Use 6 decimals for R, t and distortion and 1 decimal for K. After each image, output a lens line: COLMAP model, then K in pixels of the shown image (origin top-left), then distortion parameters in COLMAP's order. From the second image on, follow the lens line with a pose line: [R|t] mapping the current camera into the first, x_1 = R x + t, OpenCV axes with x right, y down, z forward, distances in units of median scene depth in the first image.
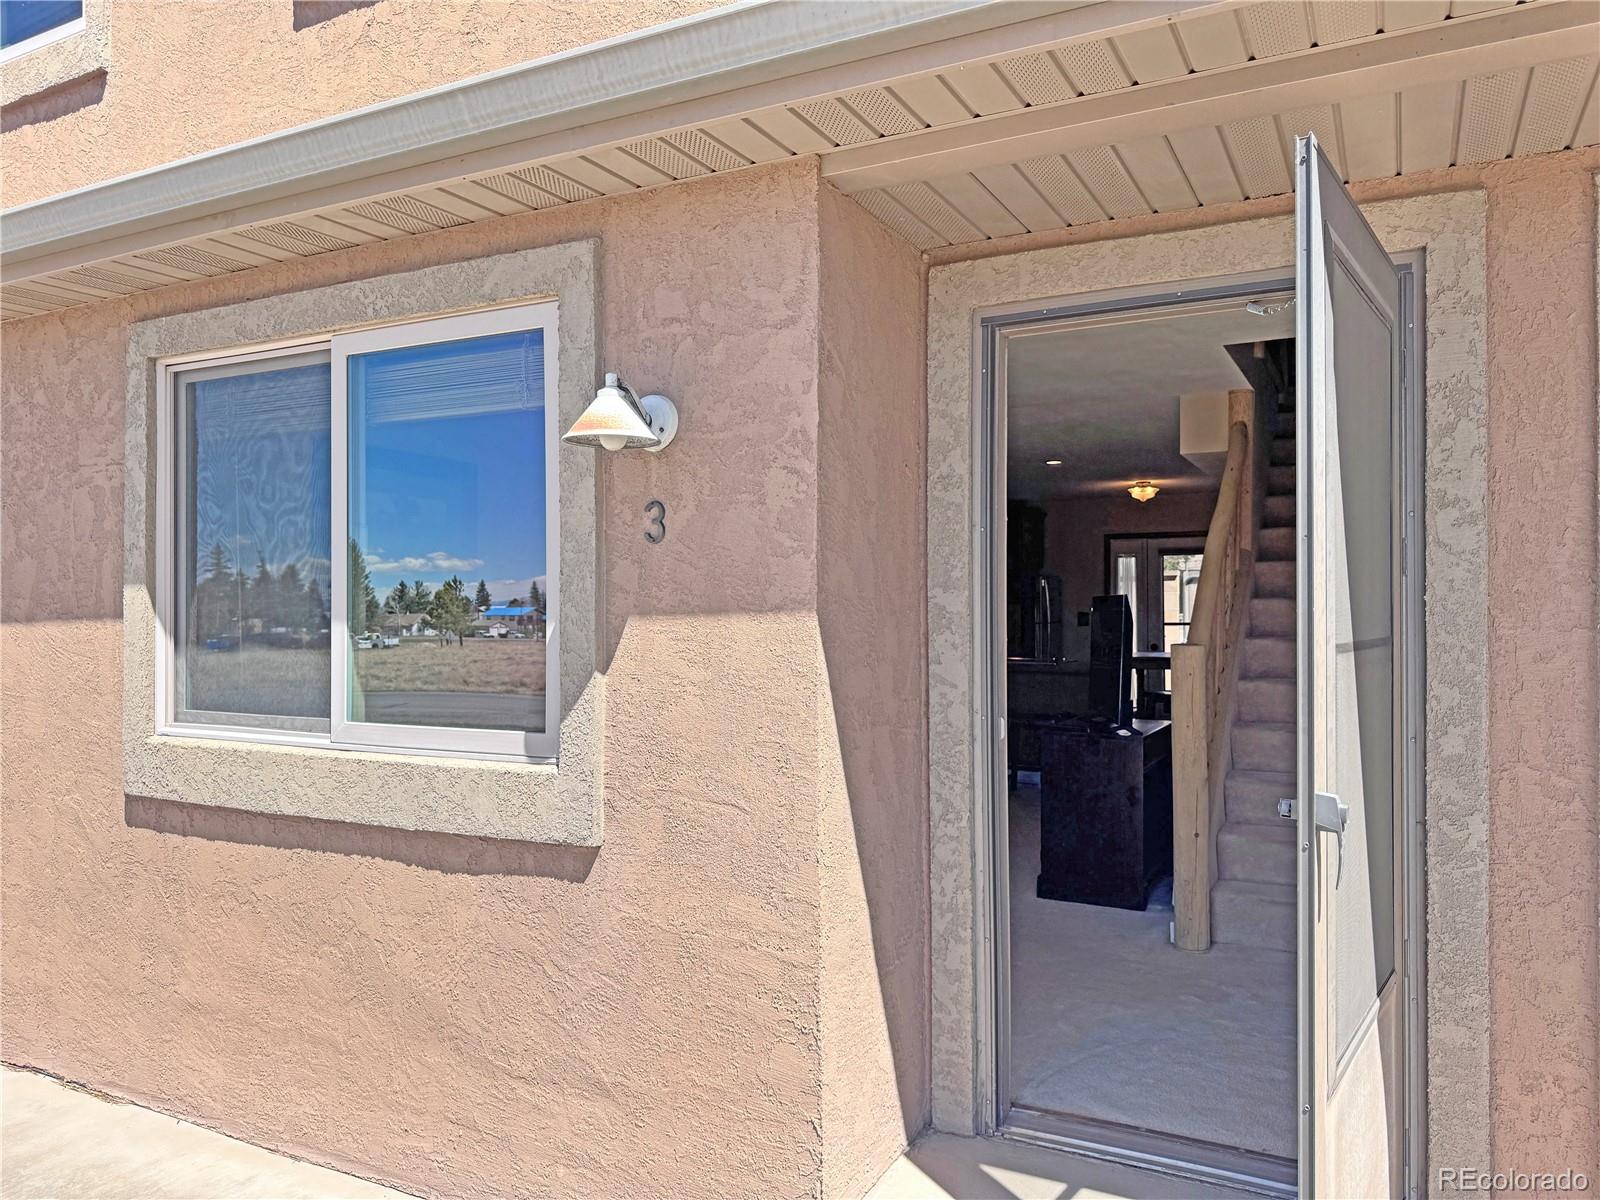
lens RADIAL K [[1123.3, 0, 797.9], [0, 1123.3, 601.3], [0, 0, 1]] dist [0.070066, -0.092370]
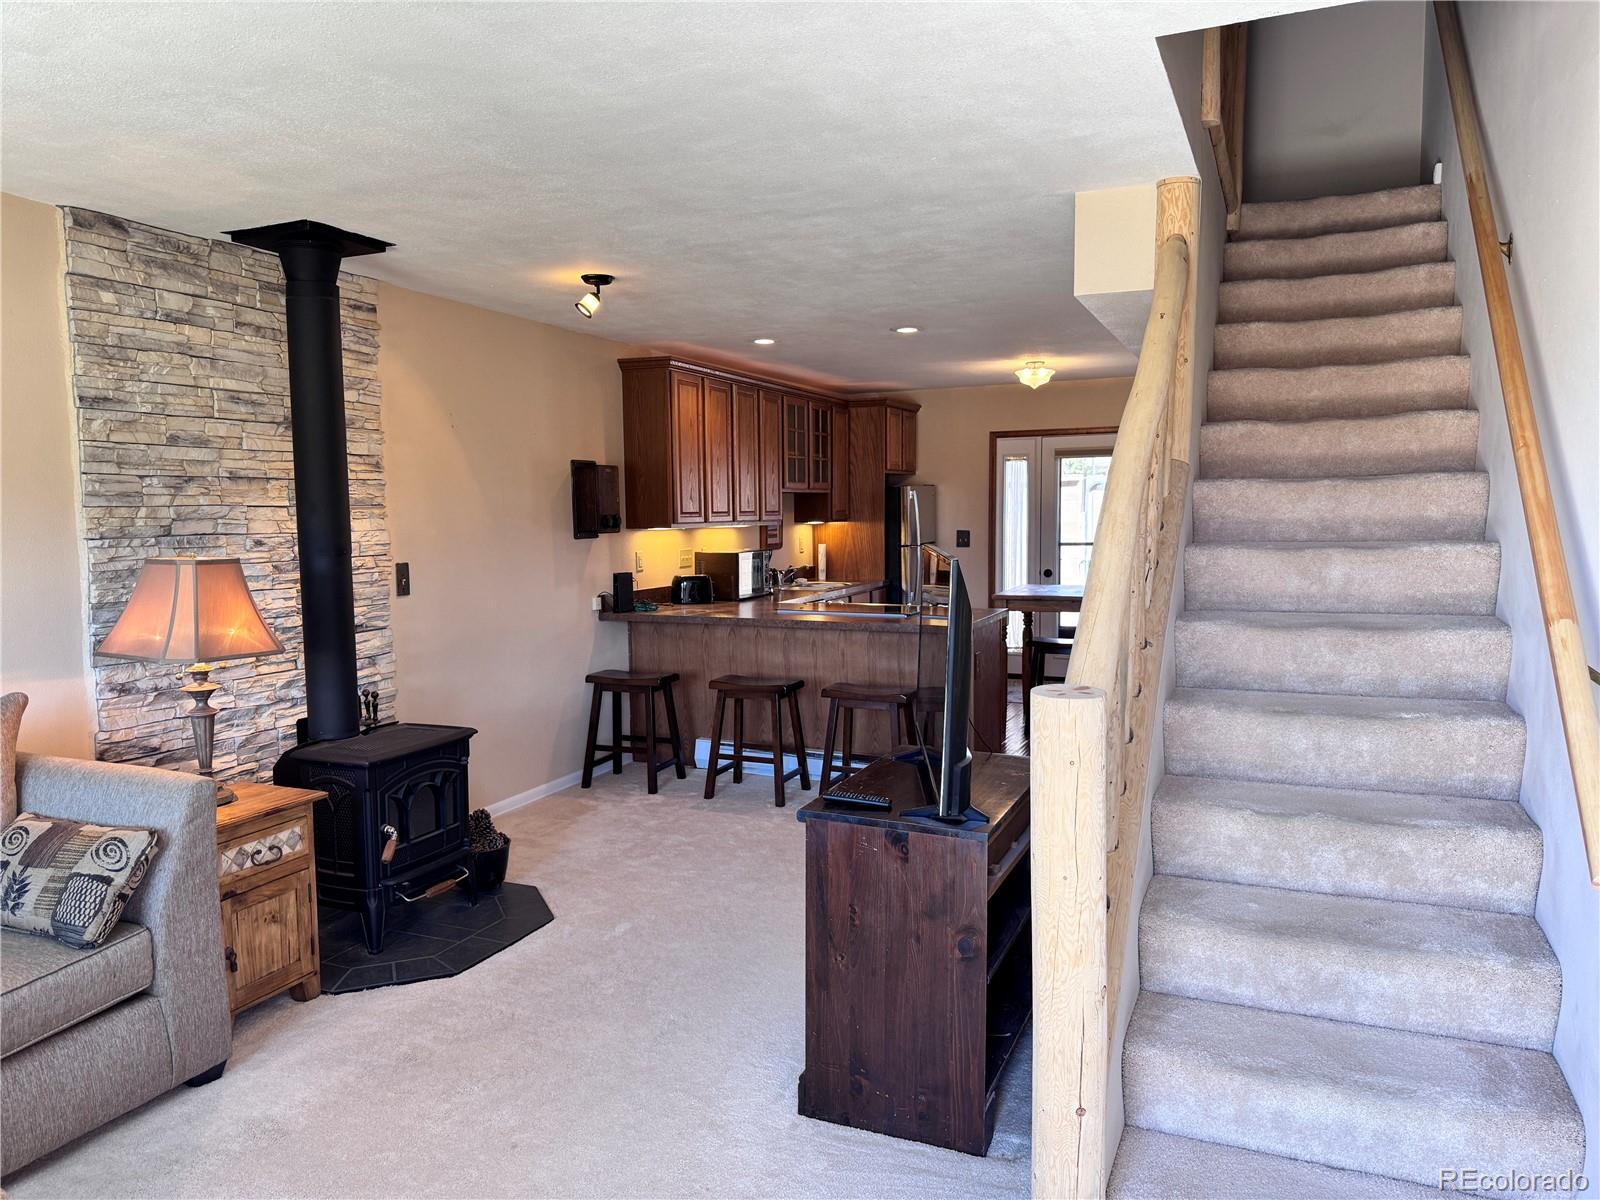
lens RADIAL K [[1123.3, 0, 791.9], [0, 1123.3, 602.1], [0, 0, 1]] dist [0.070066, -0.092370]
pose [[0.997509, -0.013651, 0.069207, 0.157884], [0.007239, 0.995727, 0.092065, -0.028779], [-0.070168, -0.091334, 0.993345, 0.437263]]
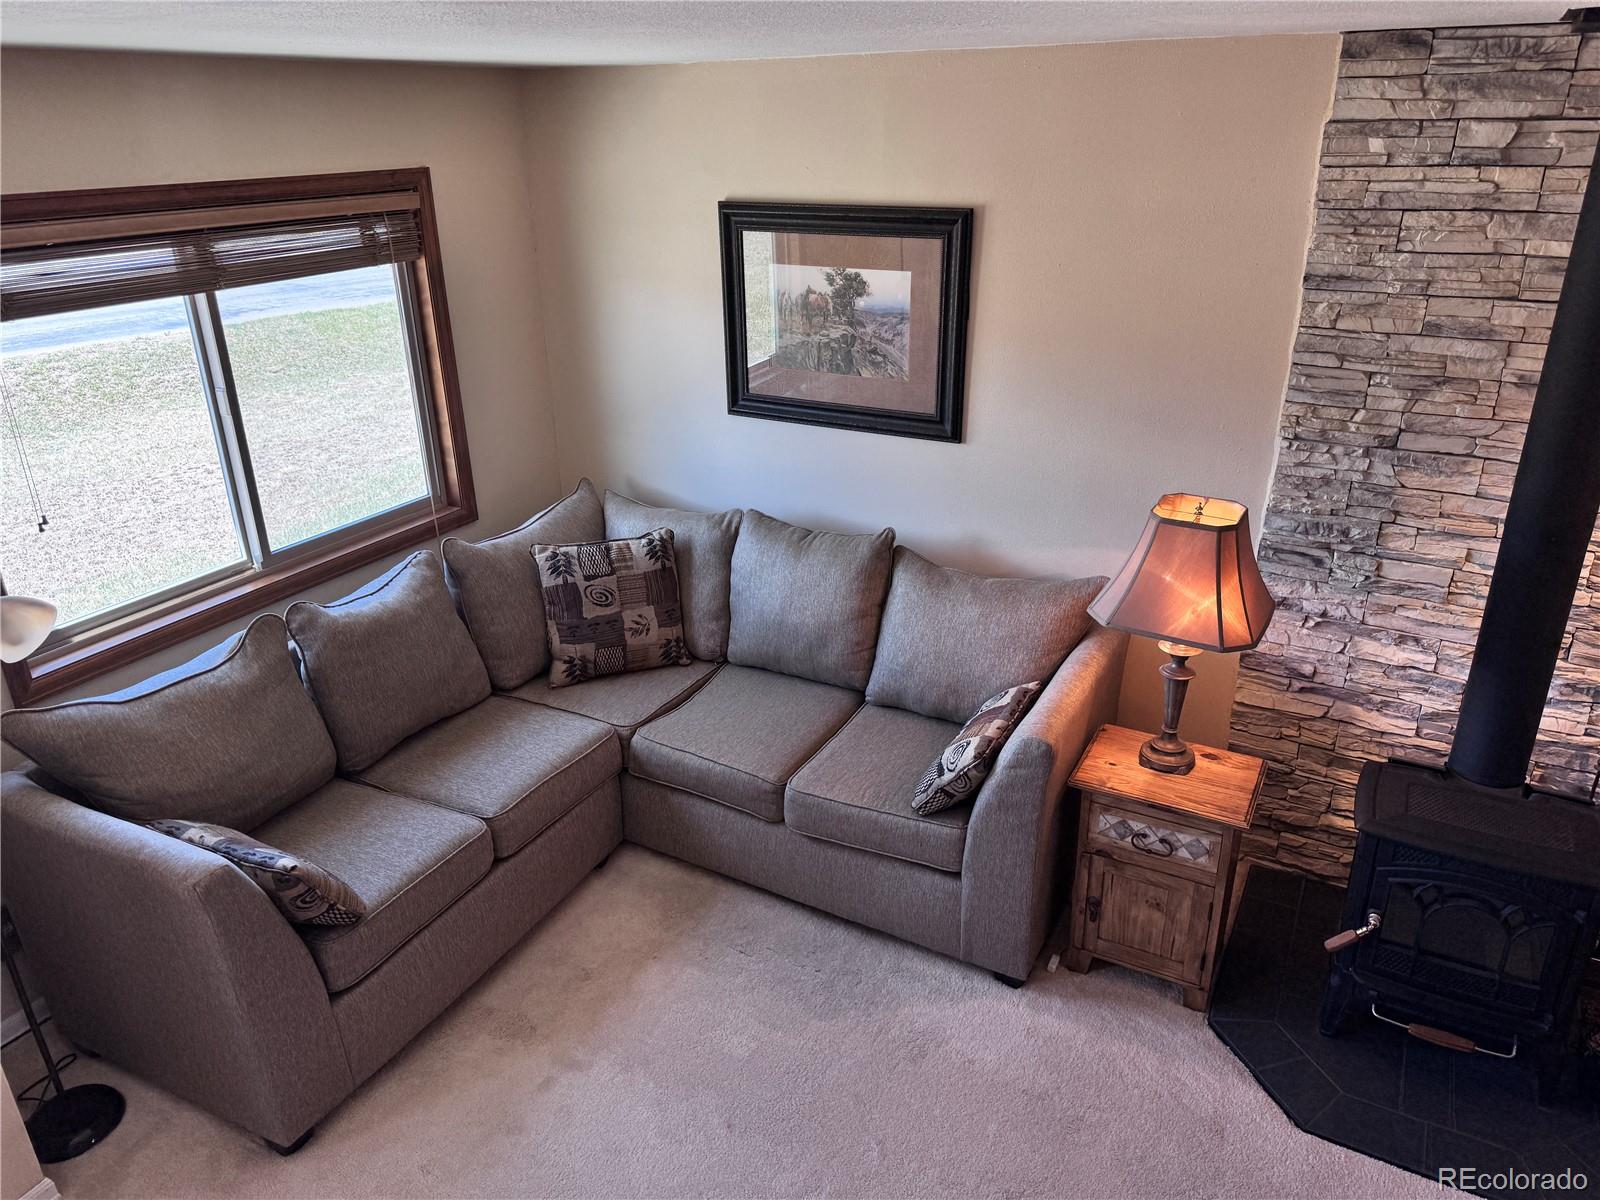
lens RADIAL K [[1123.3, 0, 798.4], [0, 1123.3, 598.1], [0, 0, 1]] dist [0.070066, -0.092370]
pose [[-0.027854, 0.396302, -0.917698, 0.370890], [0.024652, 0.918047, 0.395704, -0.165550], [0.999308, -0.011601, -0.035341, 0.878181]]
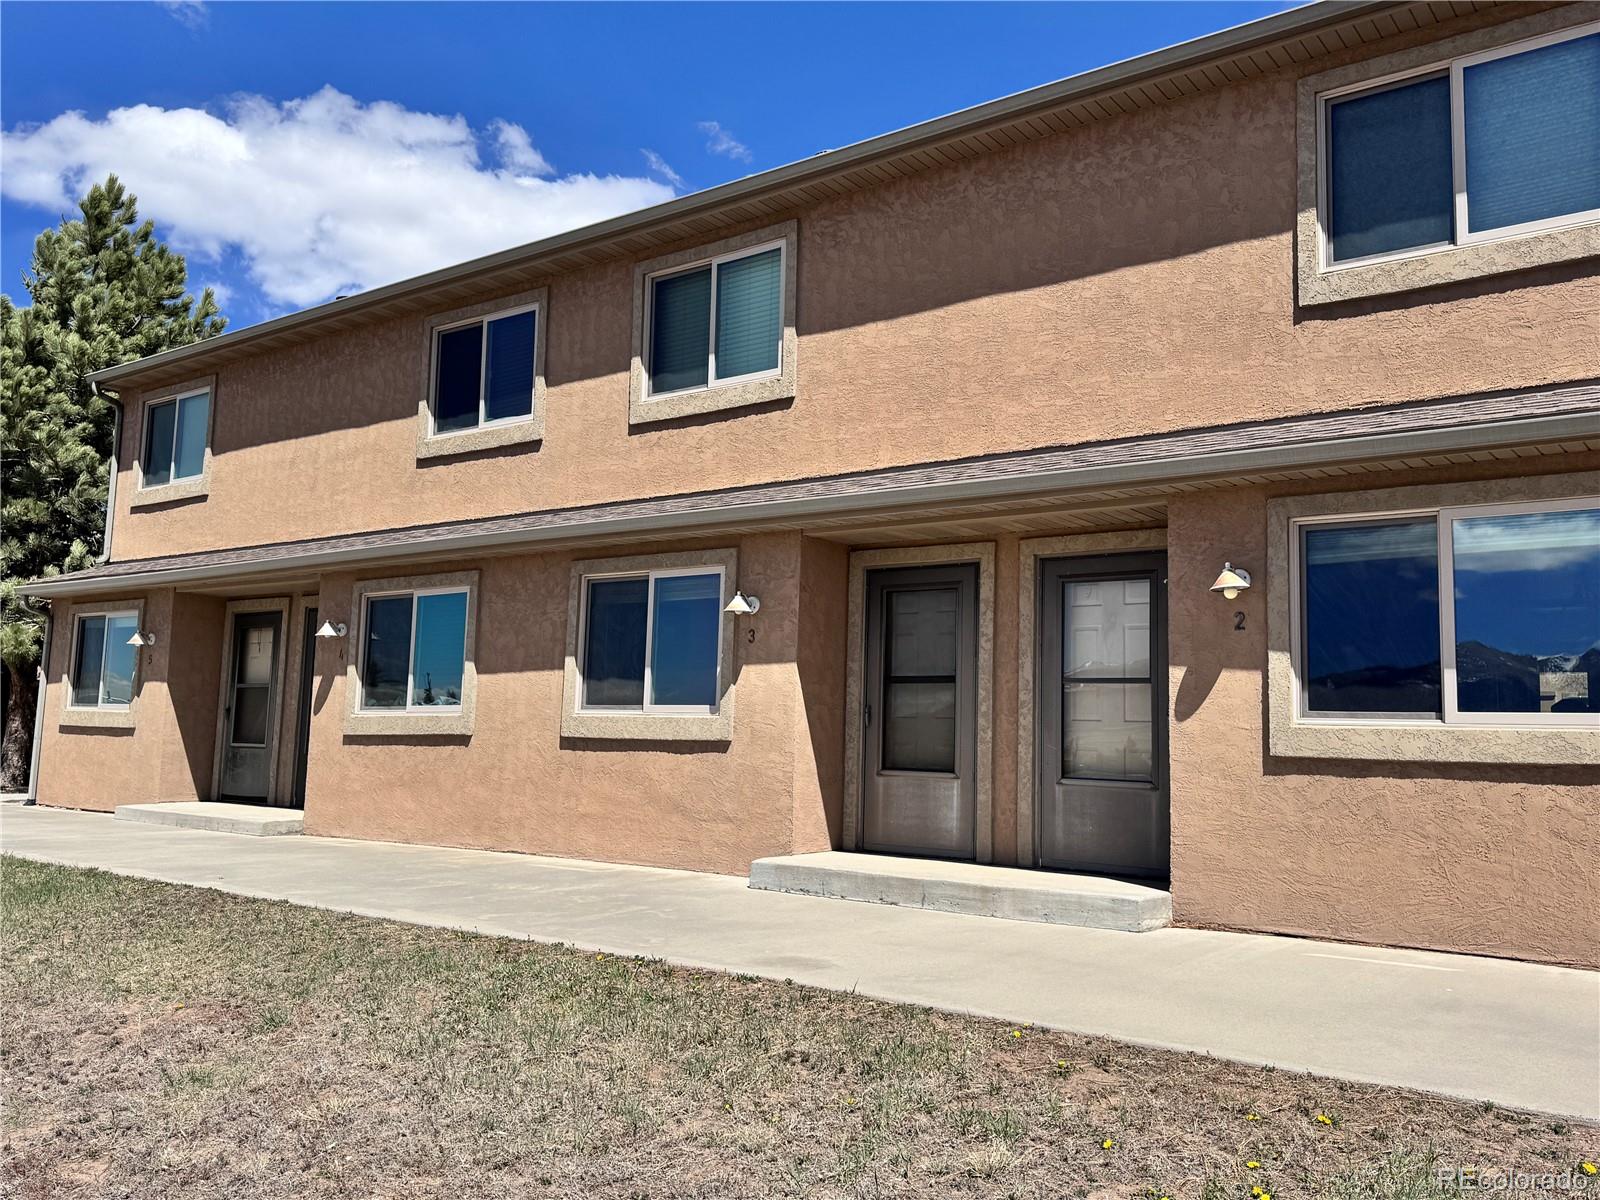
lens RADIAL K [[1303.1, 0, 809.4], [0, 1303.1, 592.8], [0, 0, 1]] dist [0.056346, -0.029152]
pose [[0.987072, 0.012910, -0.159755, 0.526390], [-0.031141, 0.993204, -0.112143, 0.182266], [0.157222, 0.115668, 0.980766, -2.205138]]
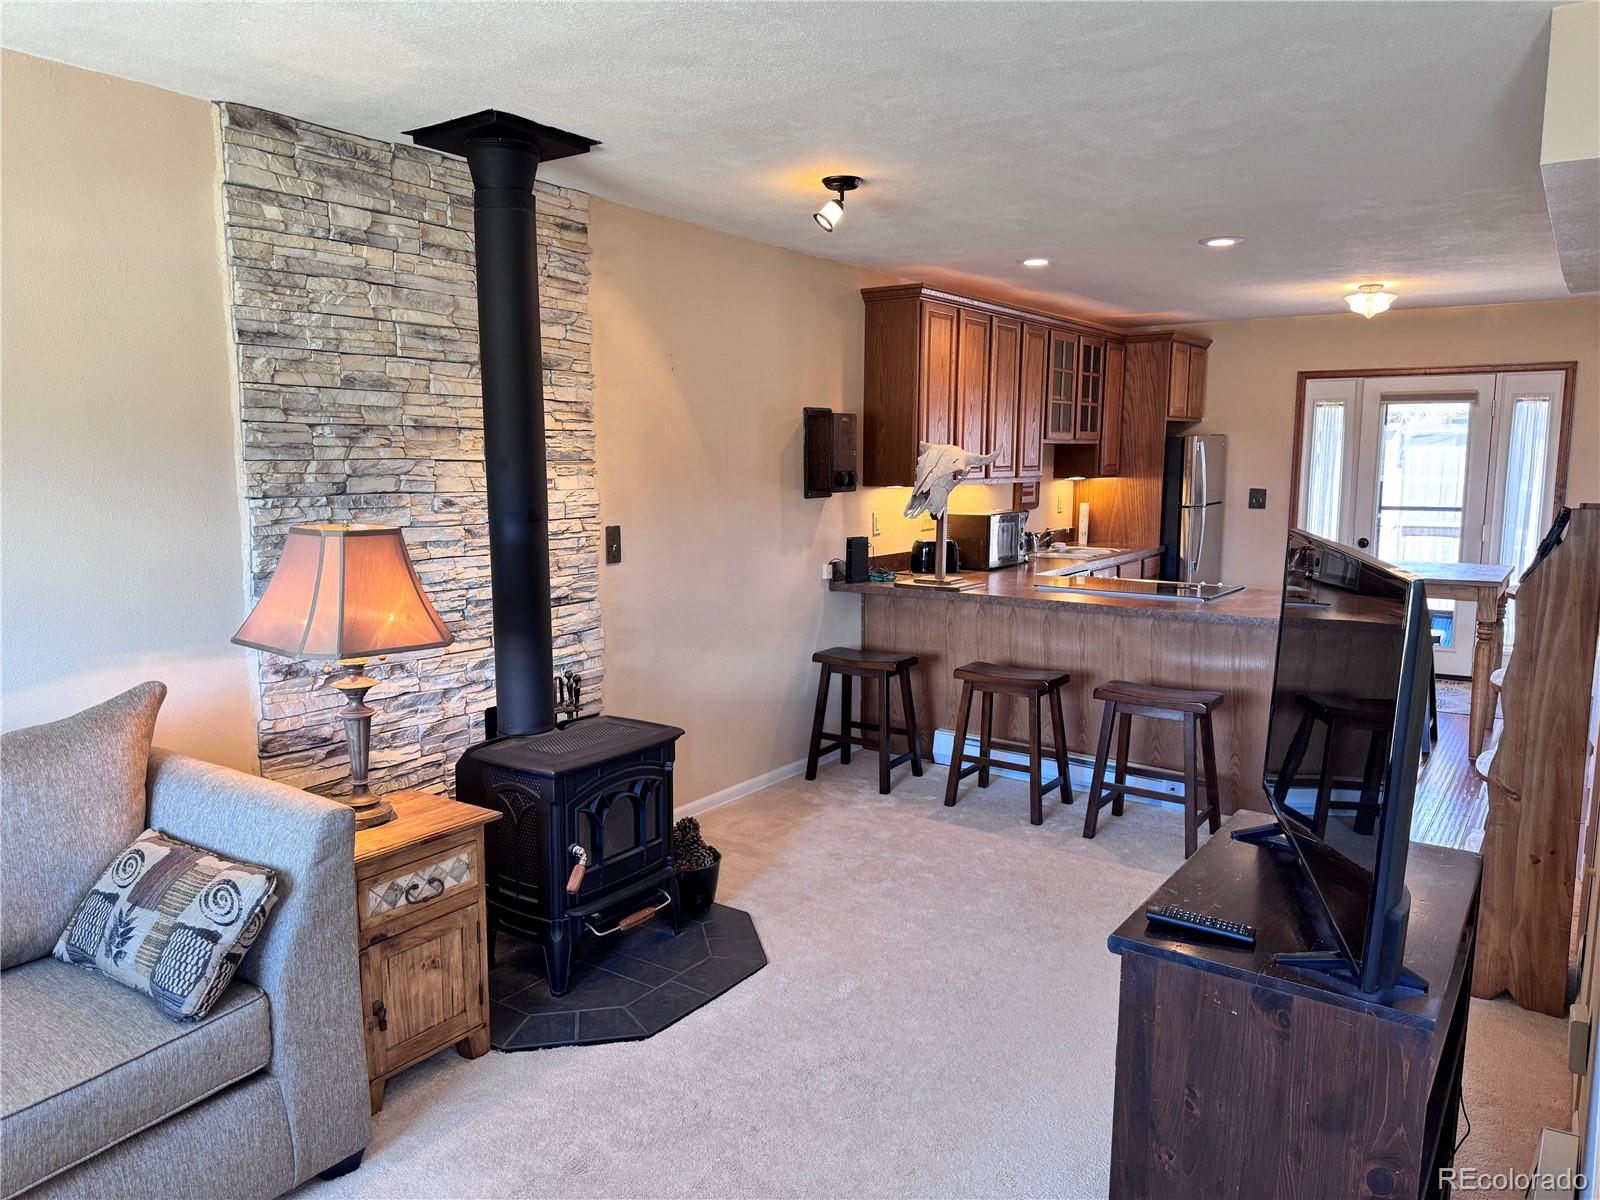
lens RADIAL K [[1123.3, 0, 800.4], [0, 1123.3, 607.1], [0, 0, 1]] dist [0.070066, -0.092370]
pose [[0.991580, 0.021246, -0.127738, 0.143910], [-0.002737, 0.989666, 0.143365, -0.035413], [0.129464, -0.141808, 0.981392, 0.590204]]
